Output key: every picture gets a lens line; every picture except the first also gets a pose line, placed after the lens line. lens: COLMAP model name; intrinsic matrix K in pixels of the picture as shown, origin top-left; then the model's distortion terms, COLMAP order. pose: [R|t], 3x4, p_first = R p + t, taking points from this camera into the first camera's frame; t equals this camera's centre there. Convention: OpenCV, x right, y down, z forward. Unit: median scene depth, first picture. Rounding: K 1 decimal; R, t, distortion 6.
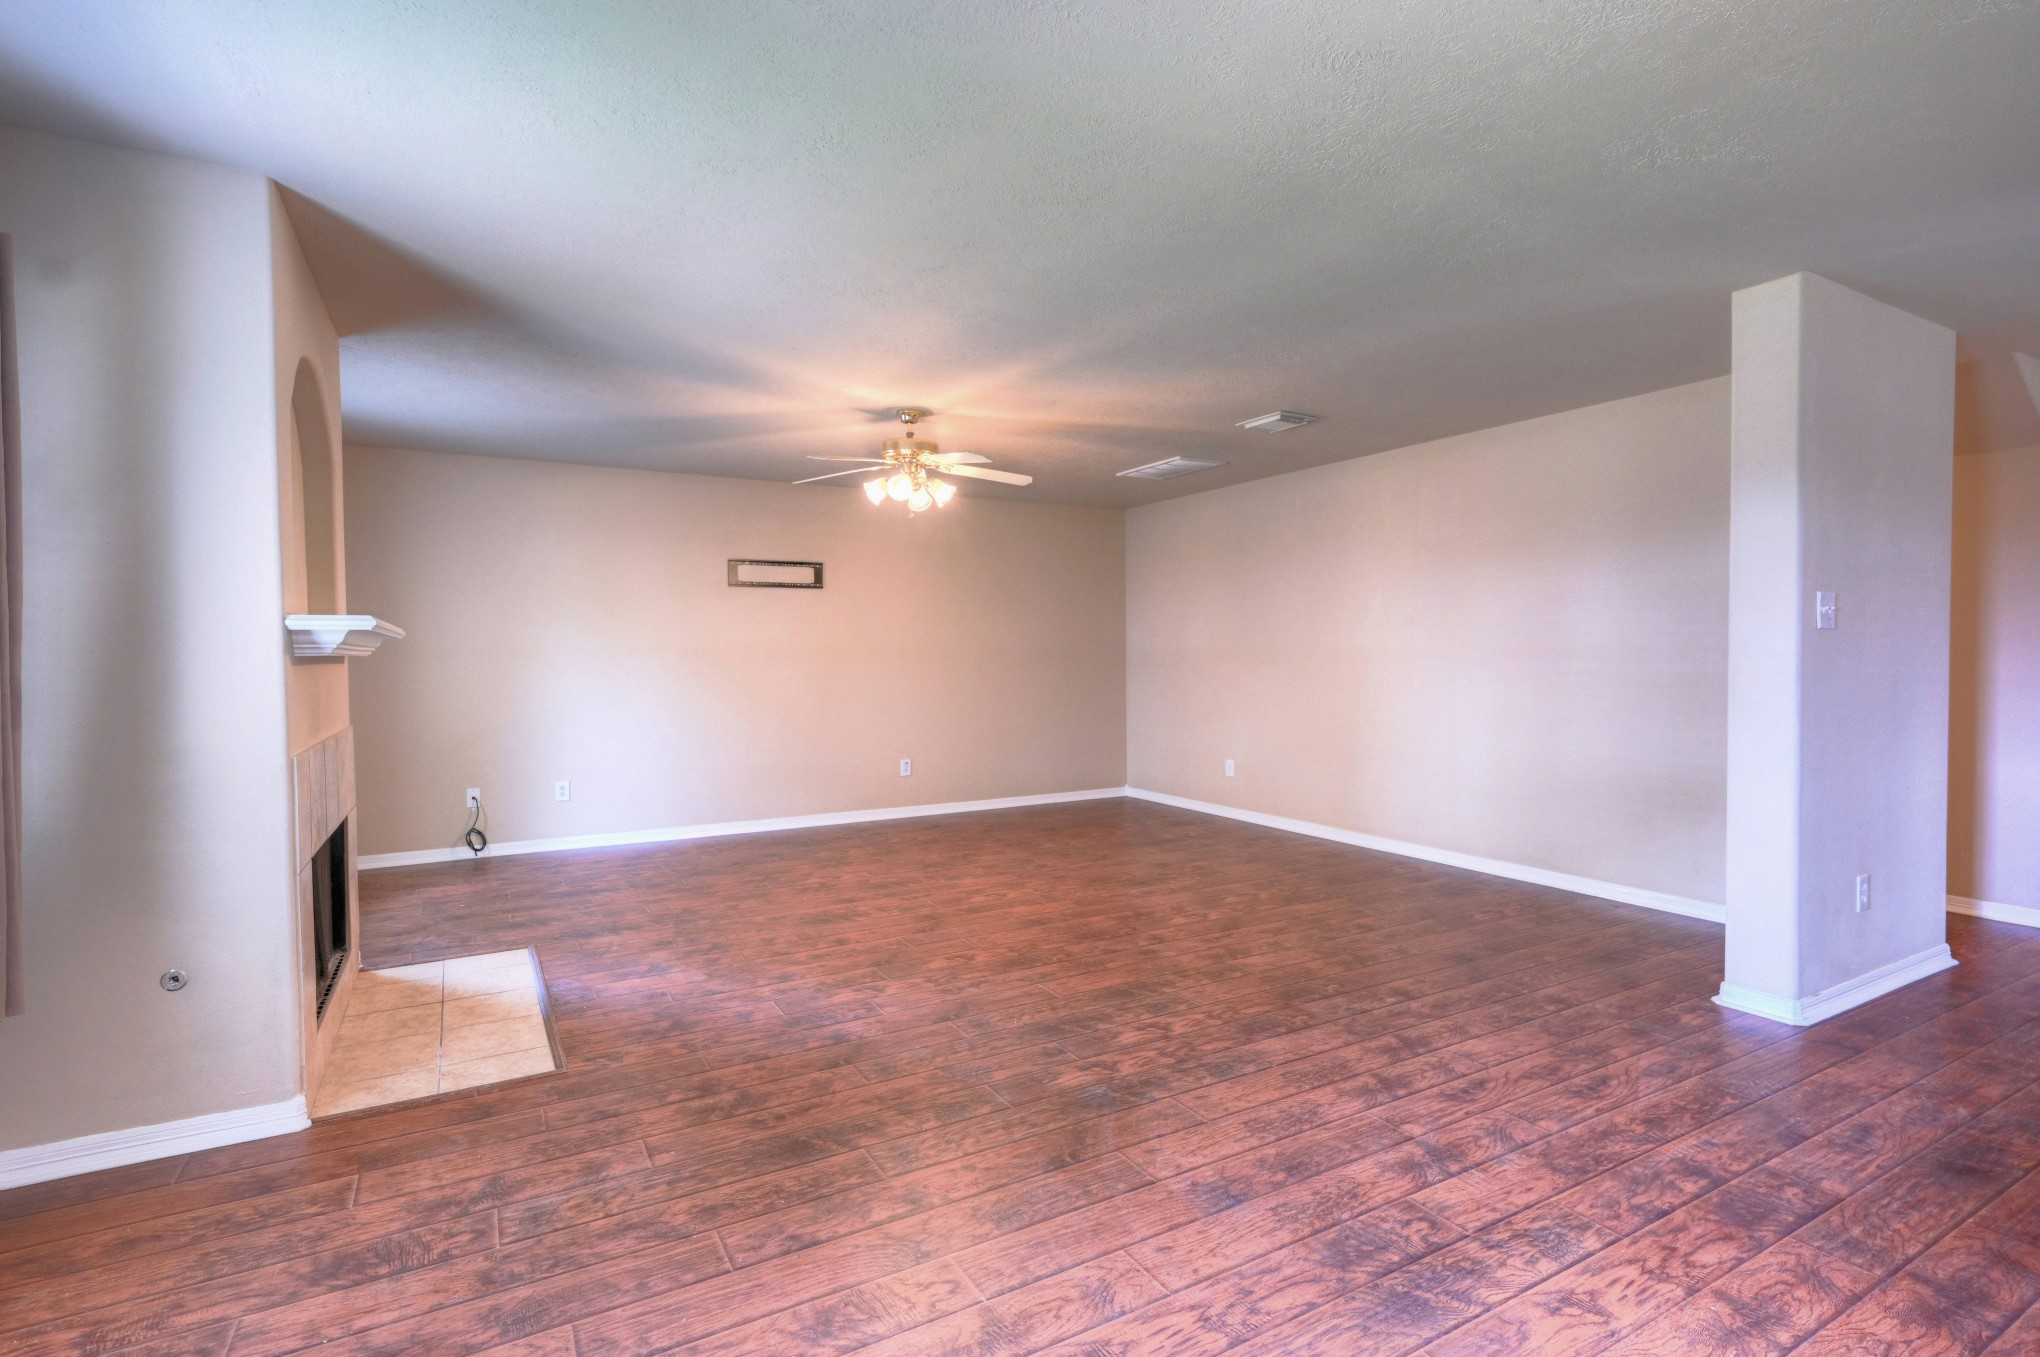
lens RADIAL K [[974.5, 0, 1015.4], [0, 974.5, 674.7], [0, 0, 1]] dist [0.004293, 0.000365]
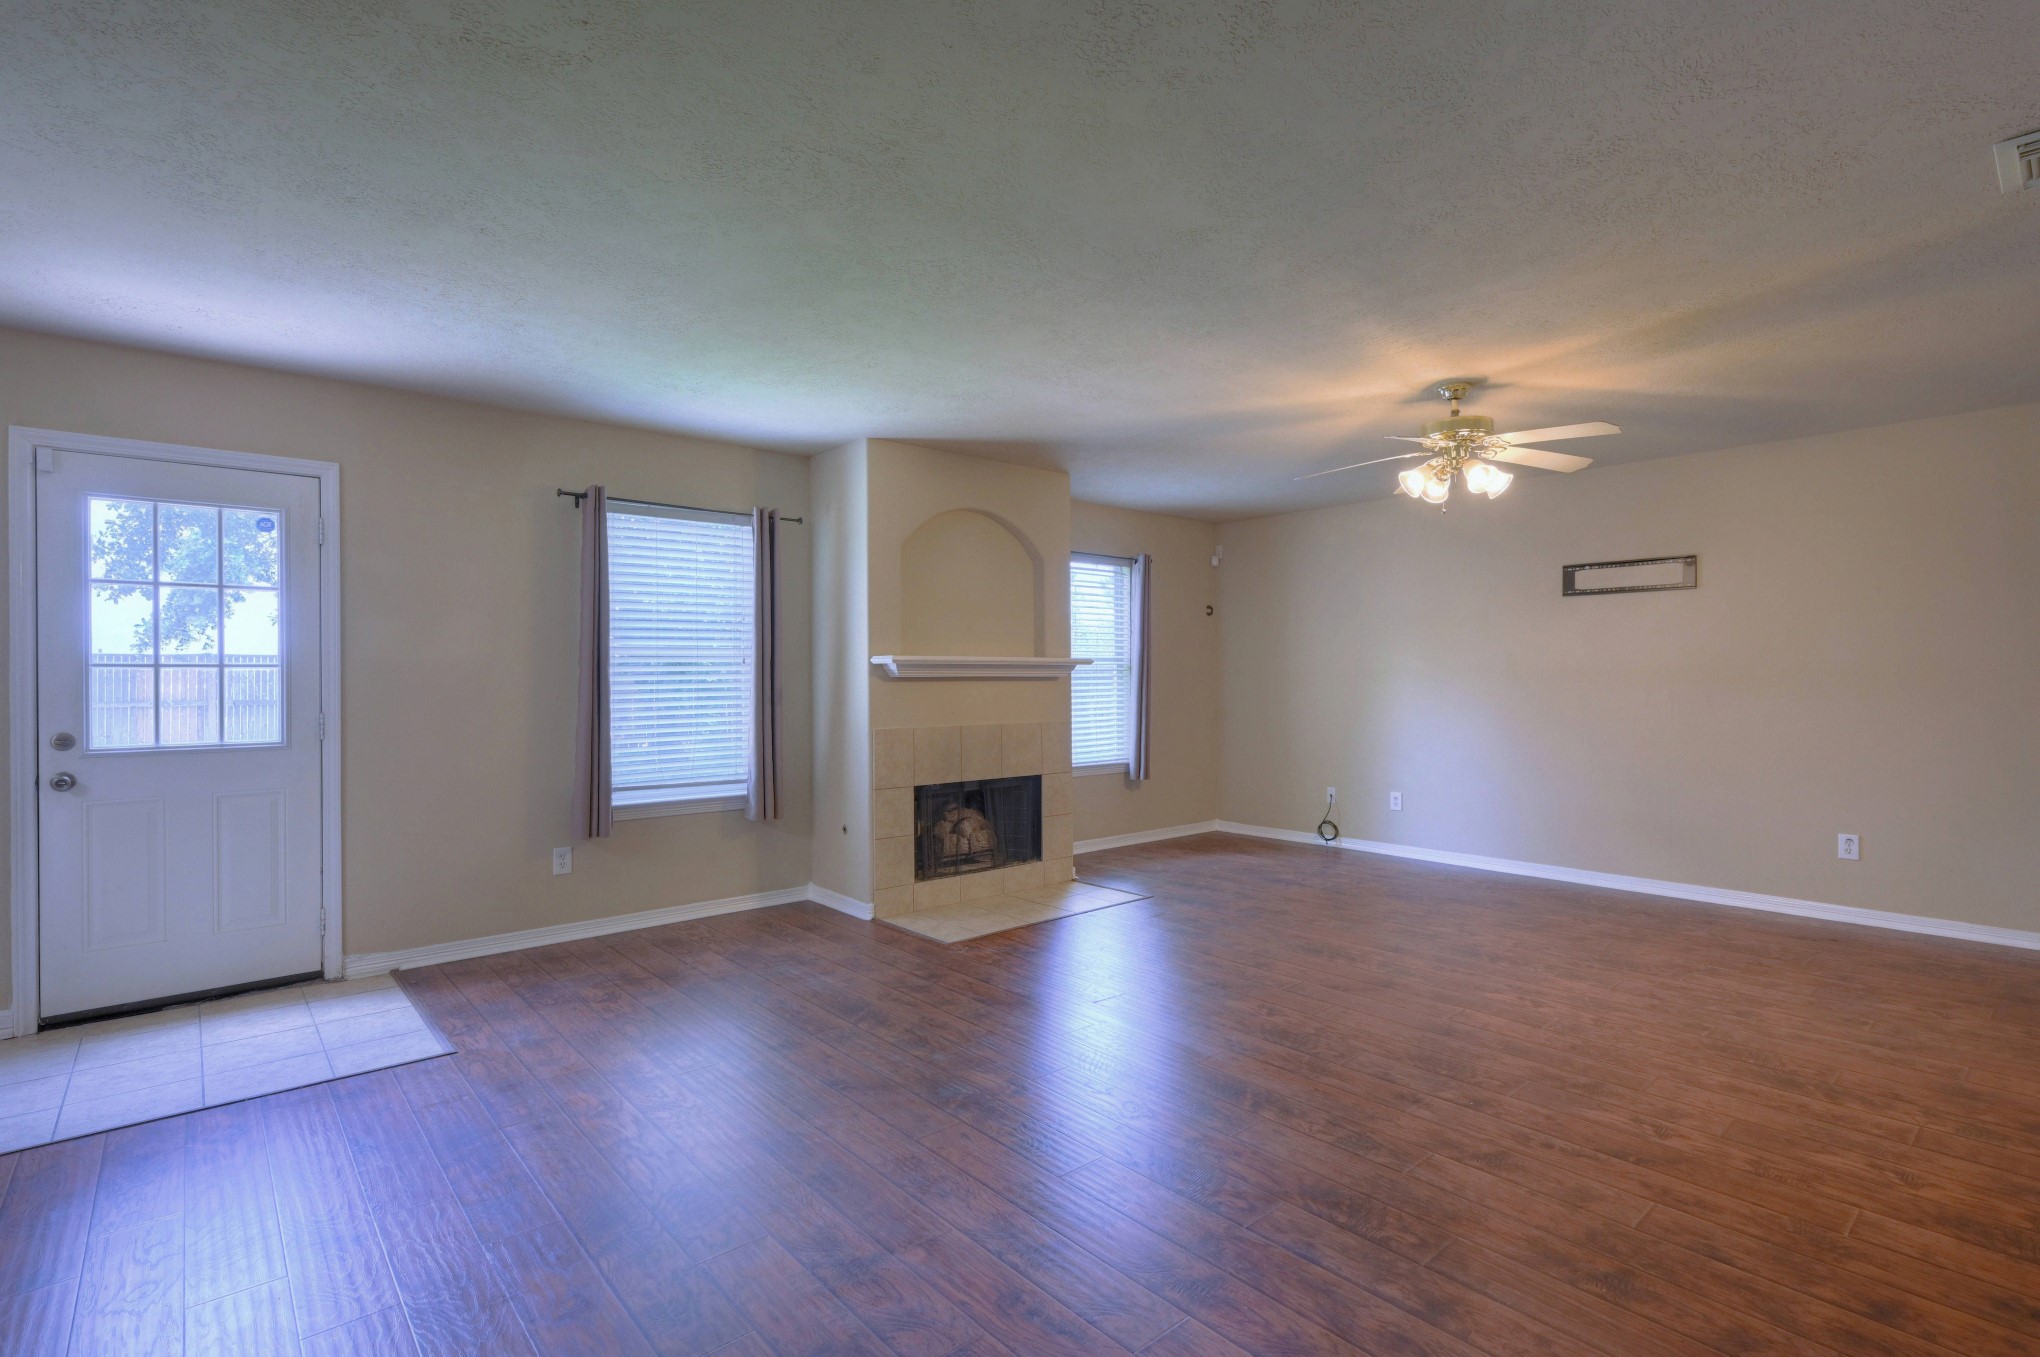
lens RADIAL K [[974.5, 0, 1015.6], [0, 974.5, 672.7], [0, 0, 1]] dist [0.004293, 0.000365]
pose [[0.188658, 0.001638, -0.982042, 0.749417], [-0.019588, 0.999806, -0.002095, -0.017297], [0.981848, 0.019631, 0.188653, 0.557642]]
